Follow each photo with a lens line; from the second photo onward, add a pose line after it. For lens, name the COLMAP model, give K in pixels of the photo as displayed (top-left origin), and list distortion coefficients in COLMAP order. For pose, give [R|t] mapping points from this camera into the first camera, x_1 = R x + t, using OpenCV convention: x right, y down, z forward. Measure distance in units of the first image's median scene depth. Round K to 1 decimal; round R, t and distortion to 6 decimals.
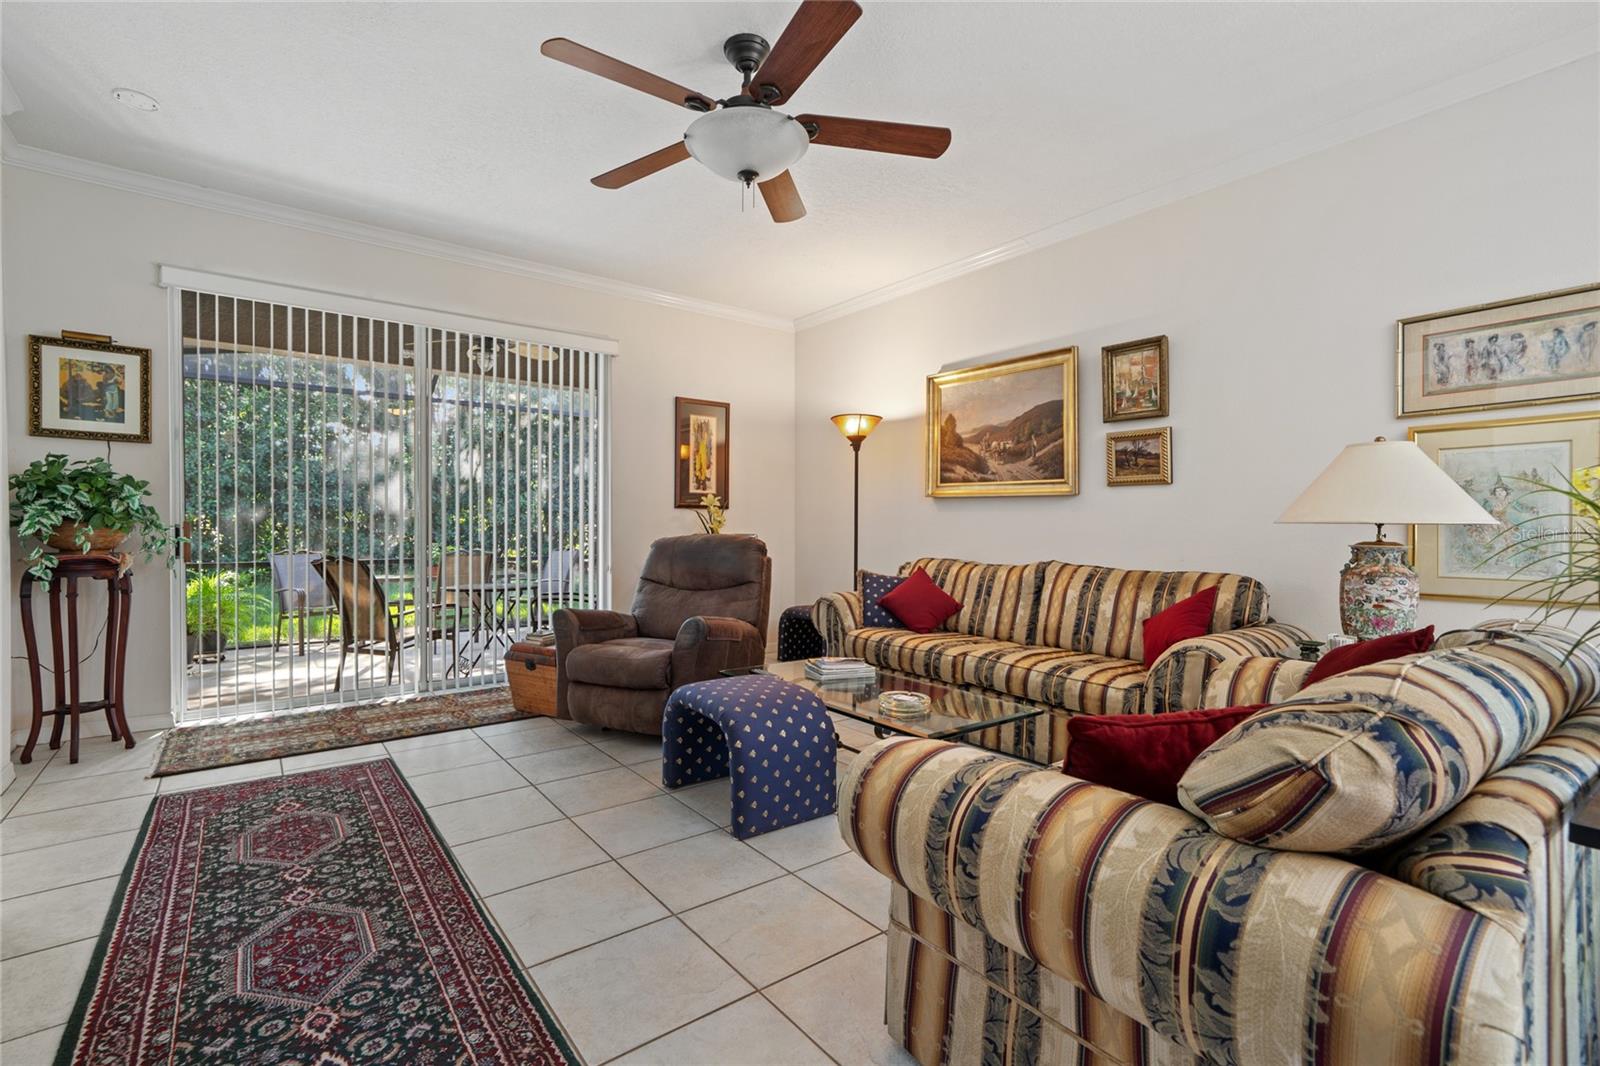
lens RADIAL K [[729.1, 0, 785.1], [0, 729.1, 532.4], [0, 0, 1]] dist [0.002521, 0.001551]
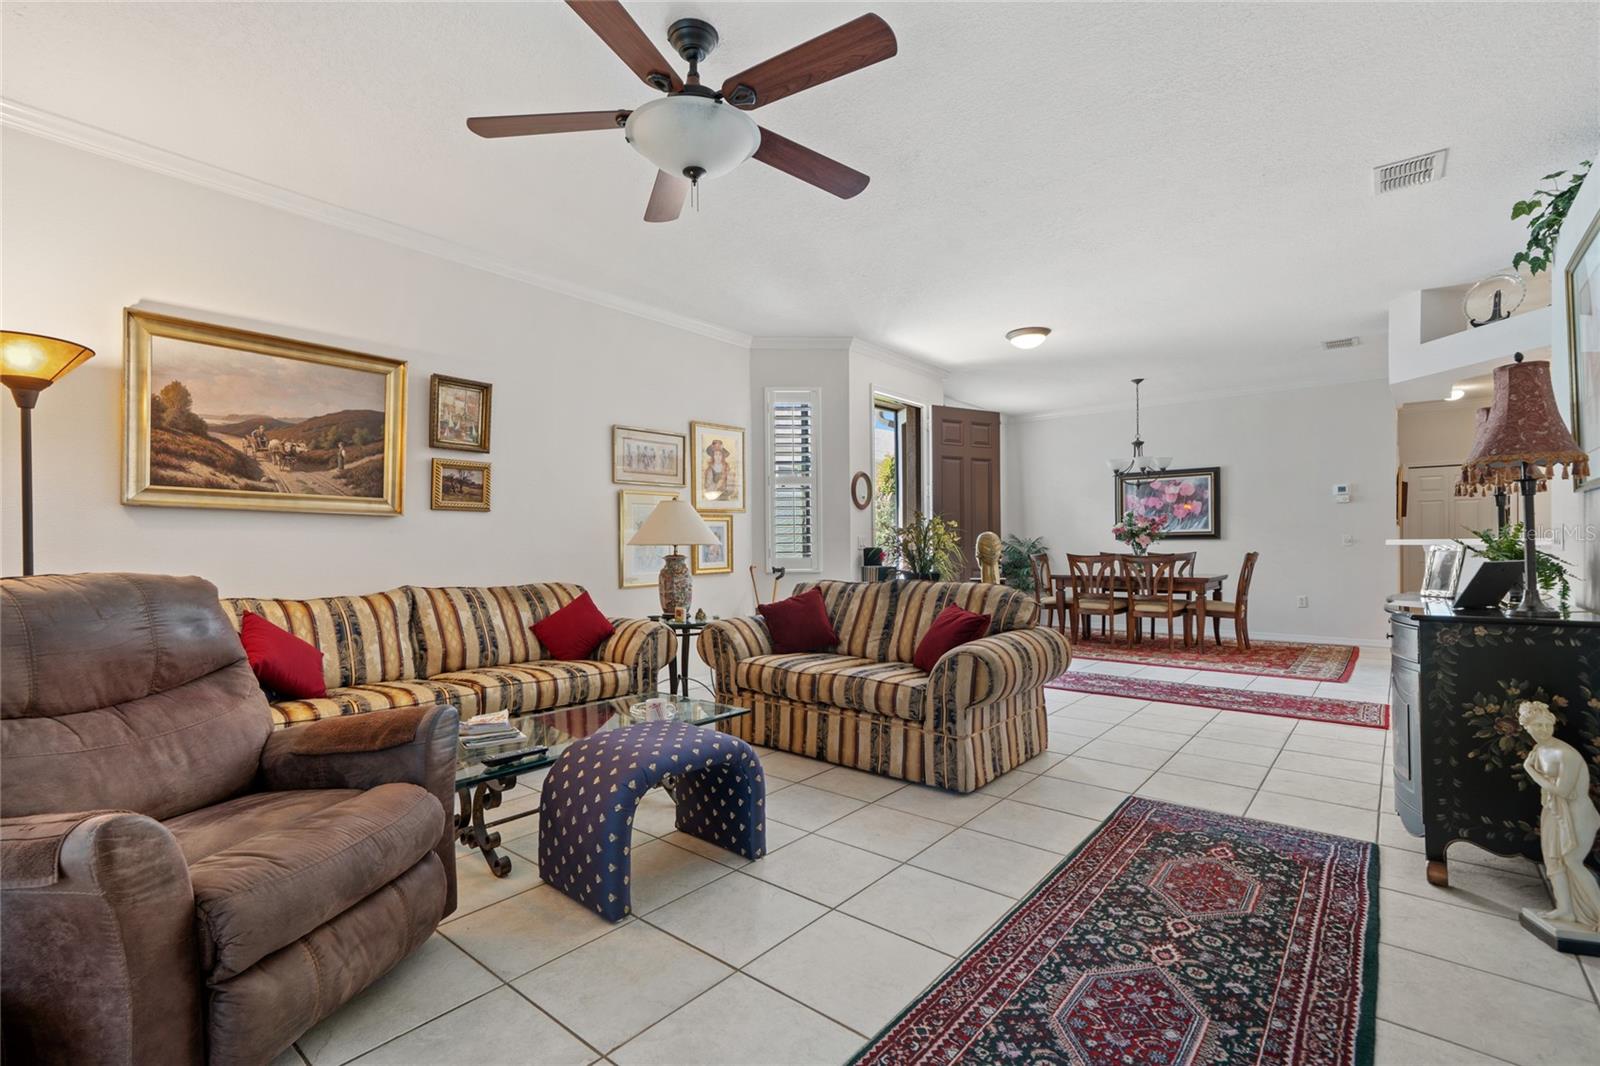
lens RADIAL K [[729.1, 0, 794.6], [0, 729.1, 538.2], [0, 0, 1]] dist [0.002521, 0.001551]
pose [[-0.235842, 0.006421, 0.971770, -0.698757], [0.014536, 0.999890, -0.003079, -0.013332], [-0.971683, 0.013399, -0.235909, 0.781278]]
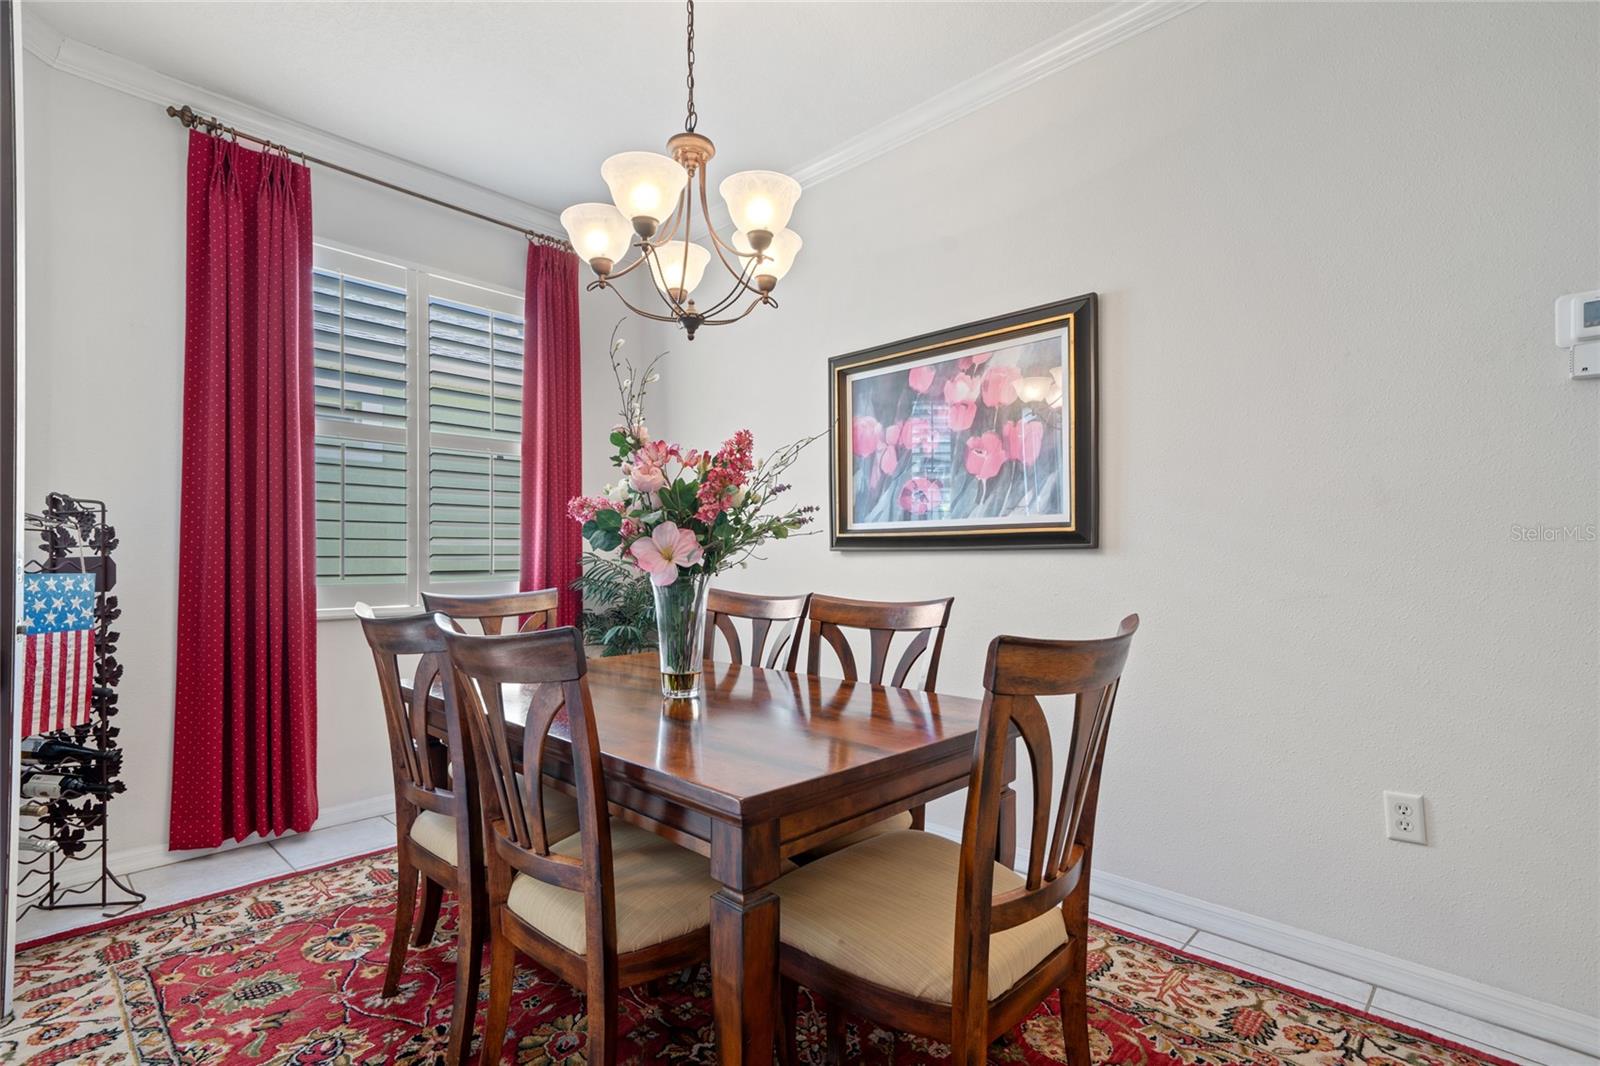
lens RADIAL K [[747.4, 0, 798.4], [0, 747.4, 541.7], [0, 0, 1]] dist [0.011224, 0.000633]
pose [[-0.162314, 0.016127, 0.986607, 0.499127], [0.006477, 0.999862, -0.015278, 0.002554], [-0.986718, 0.003910, -0.162396, -0.573586]]
